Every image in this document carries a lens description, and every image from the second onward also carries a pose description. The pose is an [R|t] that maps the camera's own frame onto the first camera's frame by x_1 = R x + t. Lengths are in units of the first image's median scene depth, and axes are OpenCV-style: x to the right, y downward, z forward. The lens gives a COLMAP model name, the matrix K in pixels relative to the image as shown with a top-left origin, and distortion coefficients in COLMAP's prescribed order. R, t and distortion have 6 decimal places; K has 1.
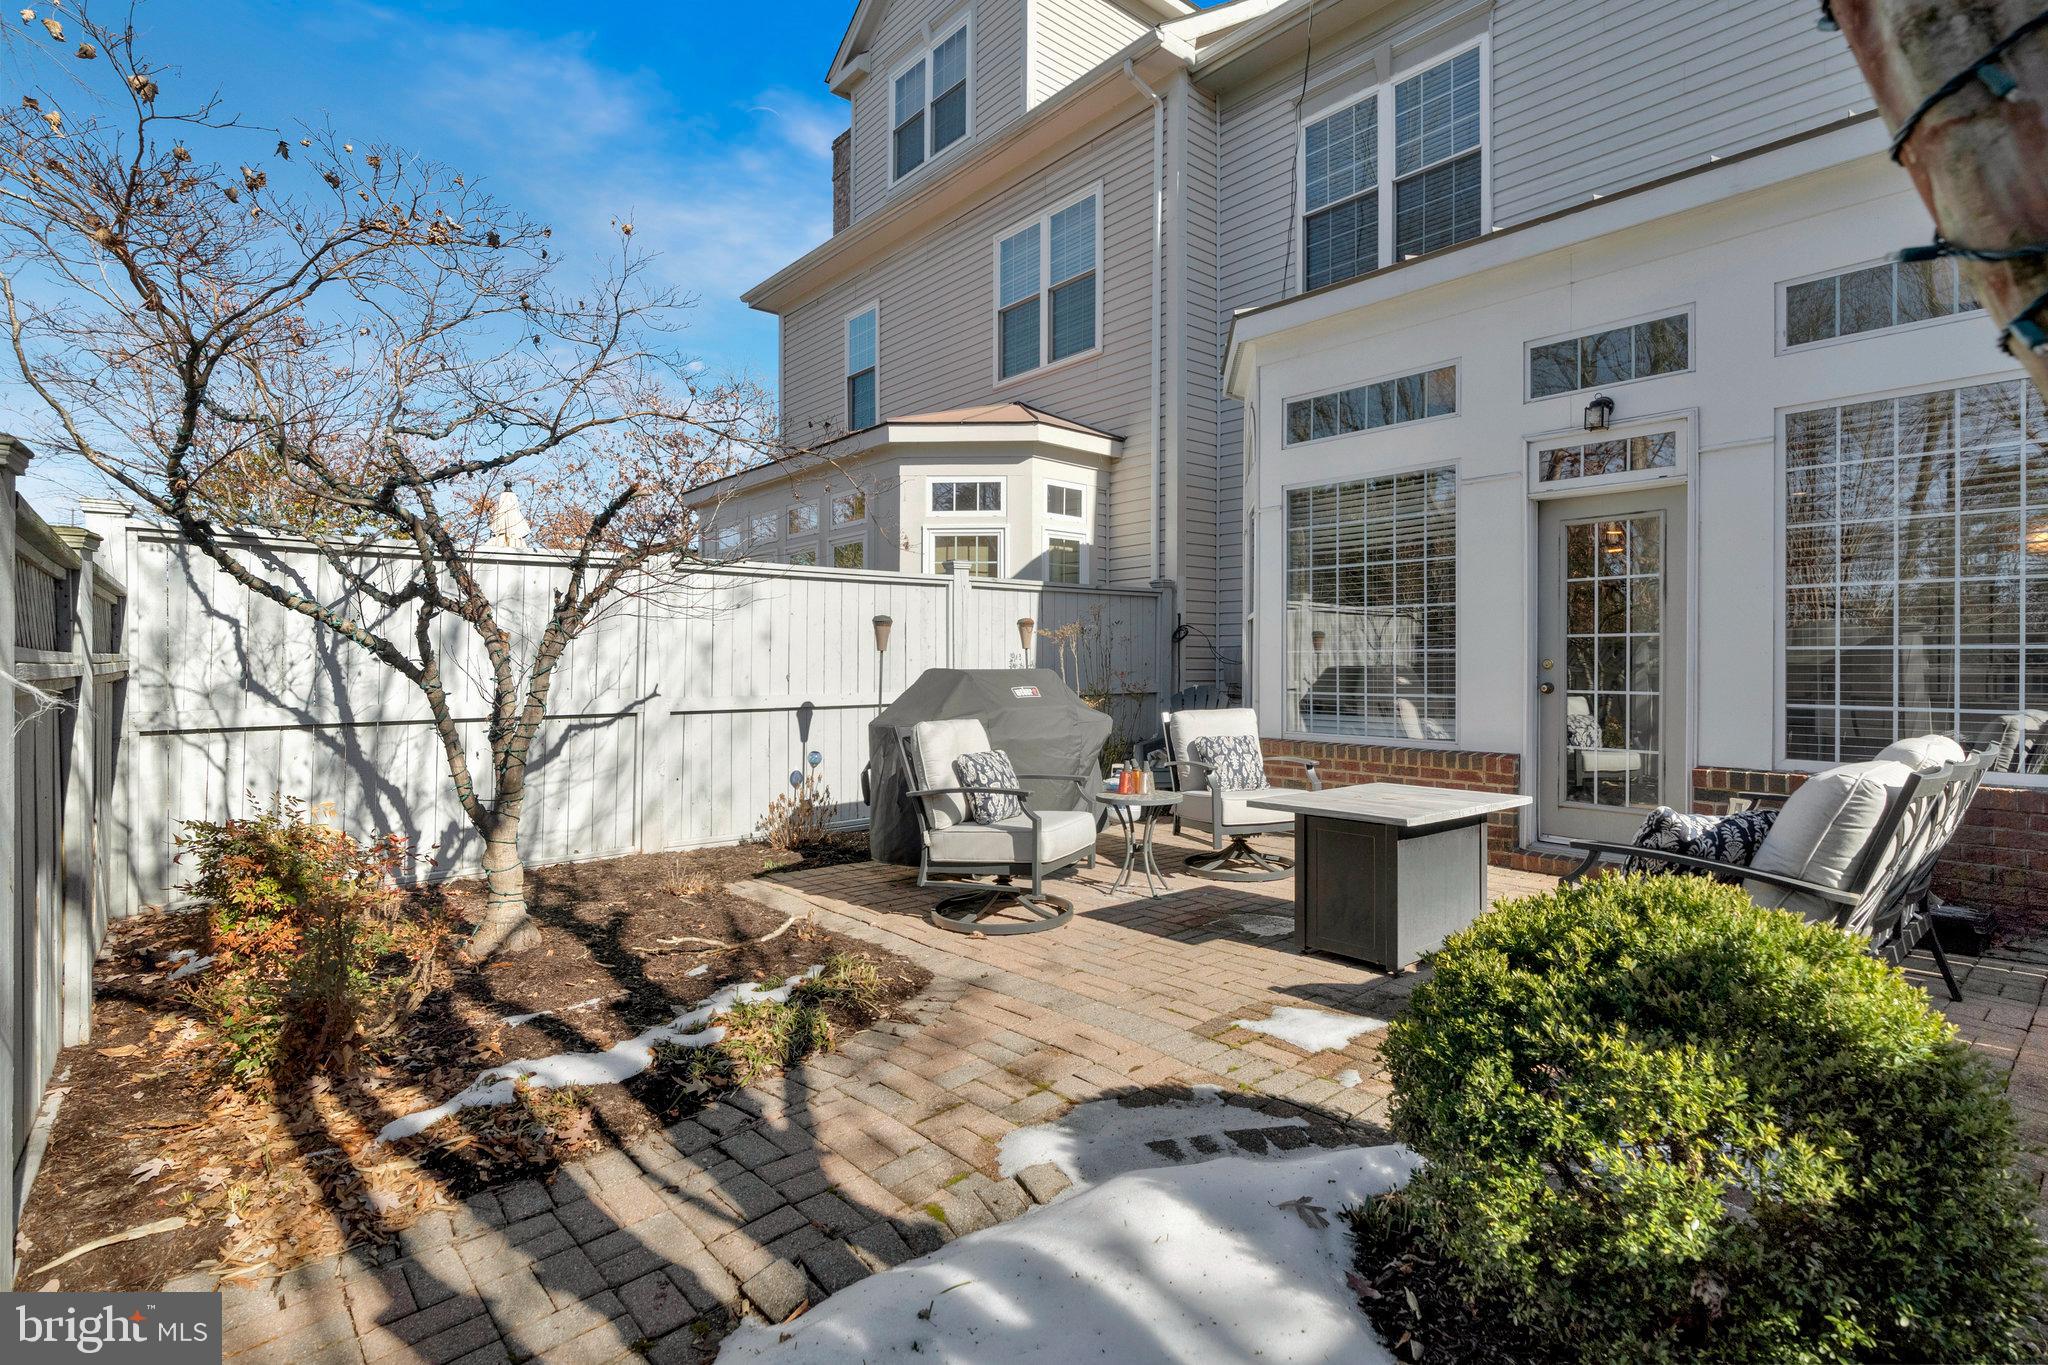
lens RADIAL K [[998.6, 0, 1024.0], [0, 998.6, 682.5], [0, 0, 1]] dist [-0.003448, 0.000100]
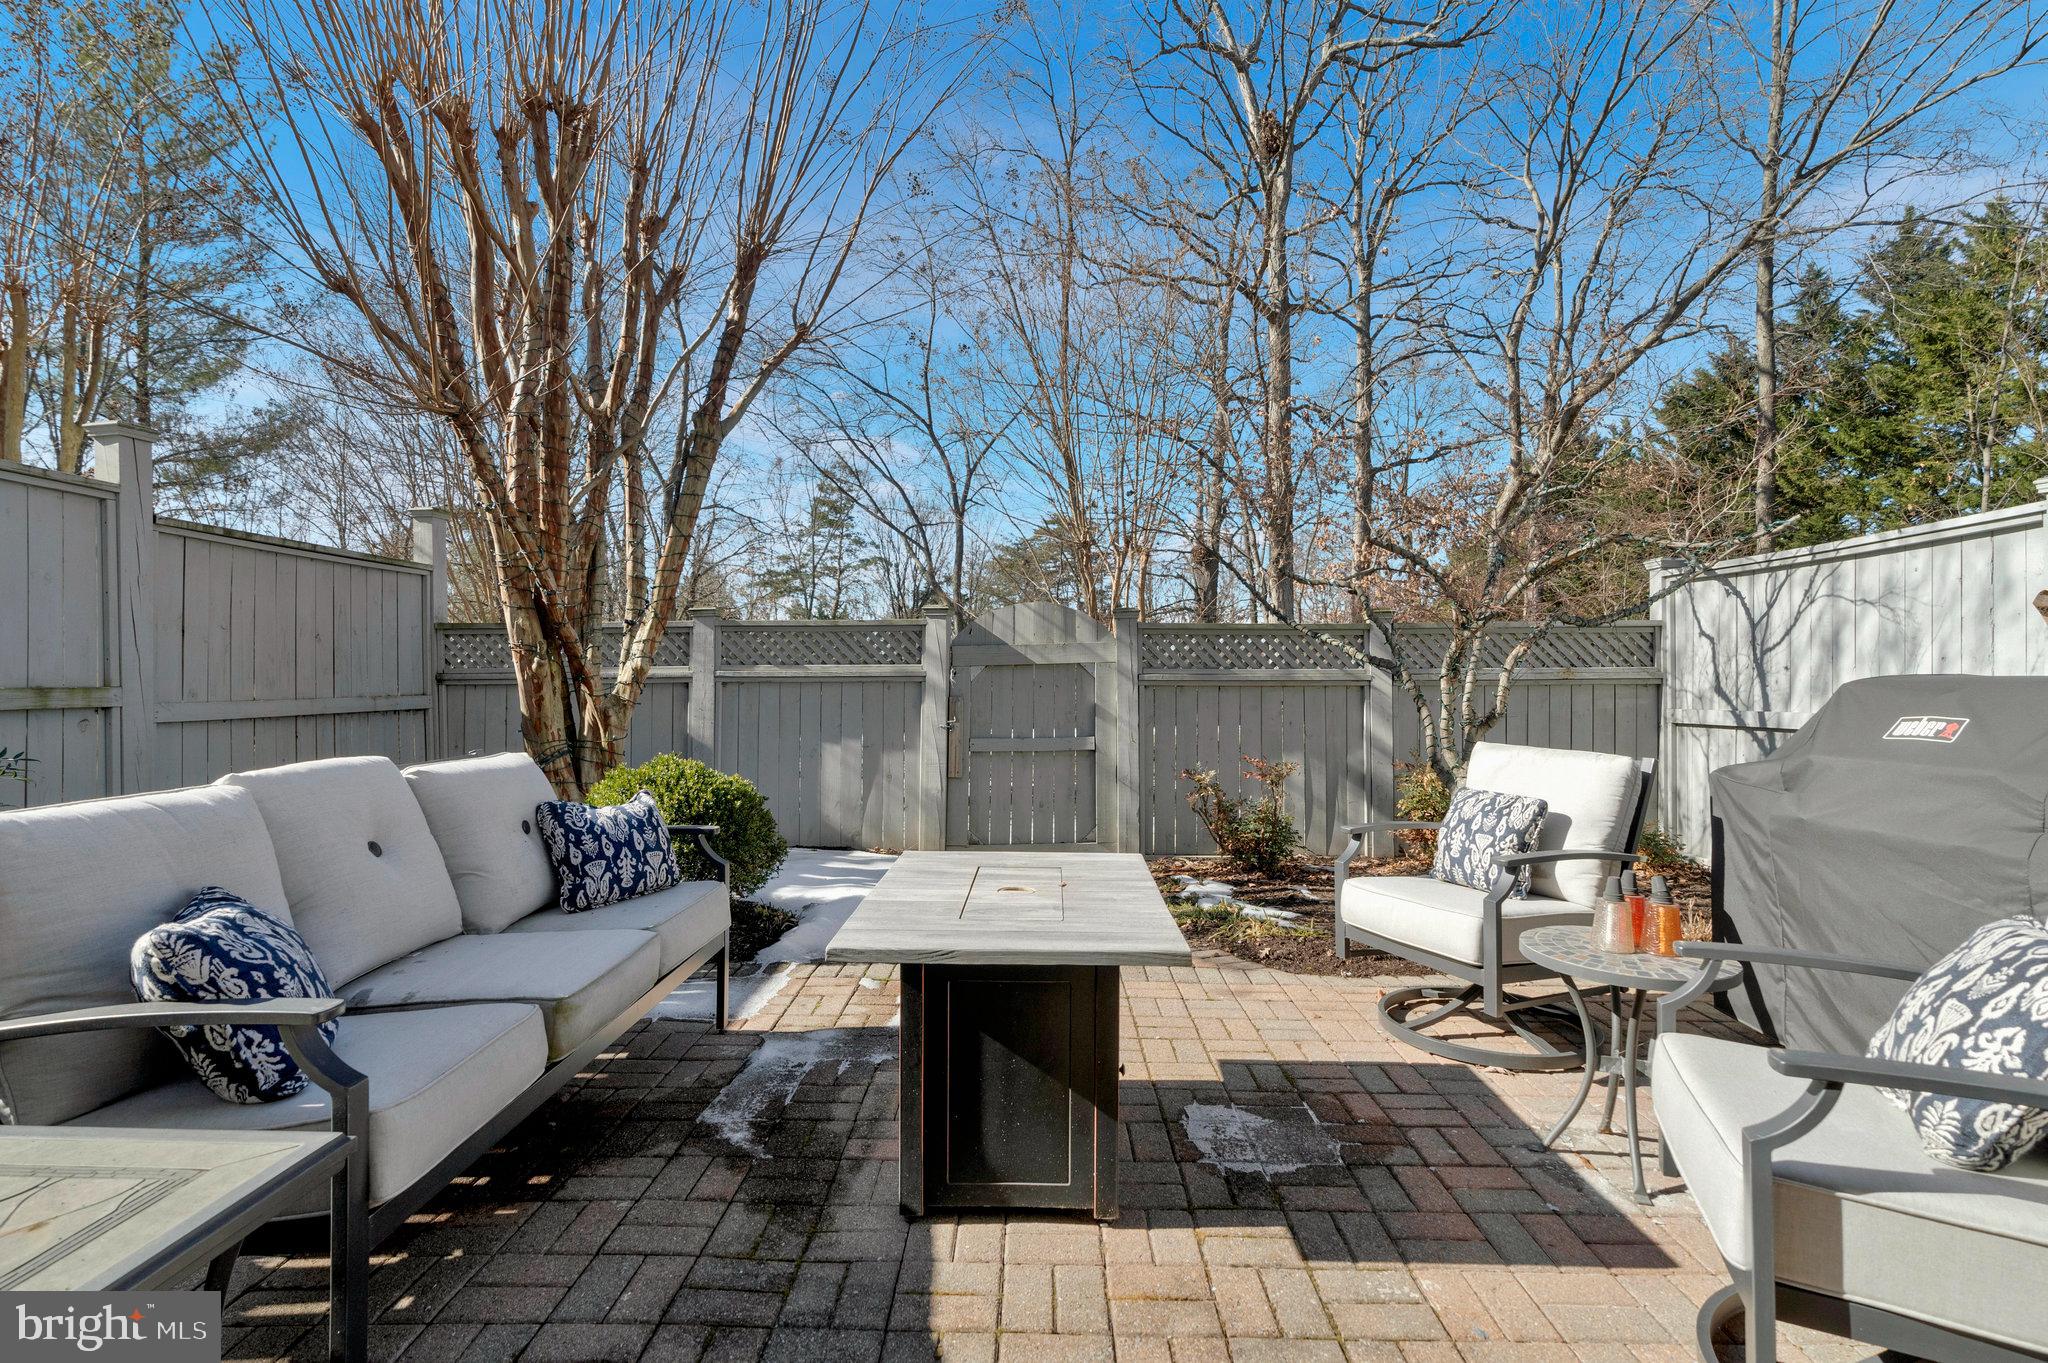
lens RADIAL K [[998.6, 0, 1024.0], [0, 998.6, 681.5], [0, 0, 1]] dist [-0.003448, 0.000100]
pose [[-0.664737, 0.014990, -0.746927, 0.569627], [-0.014507, 0.999351, 0.032966, -0.029405], [0.746936, 0.032749, -0.664089, 0.956432]]
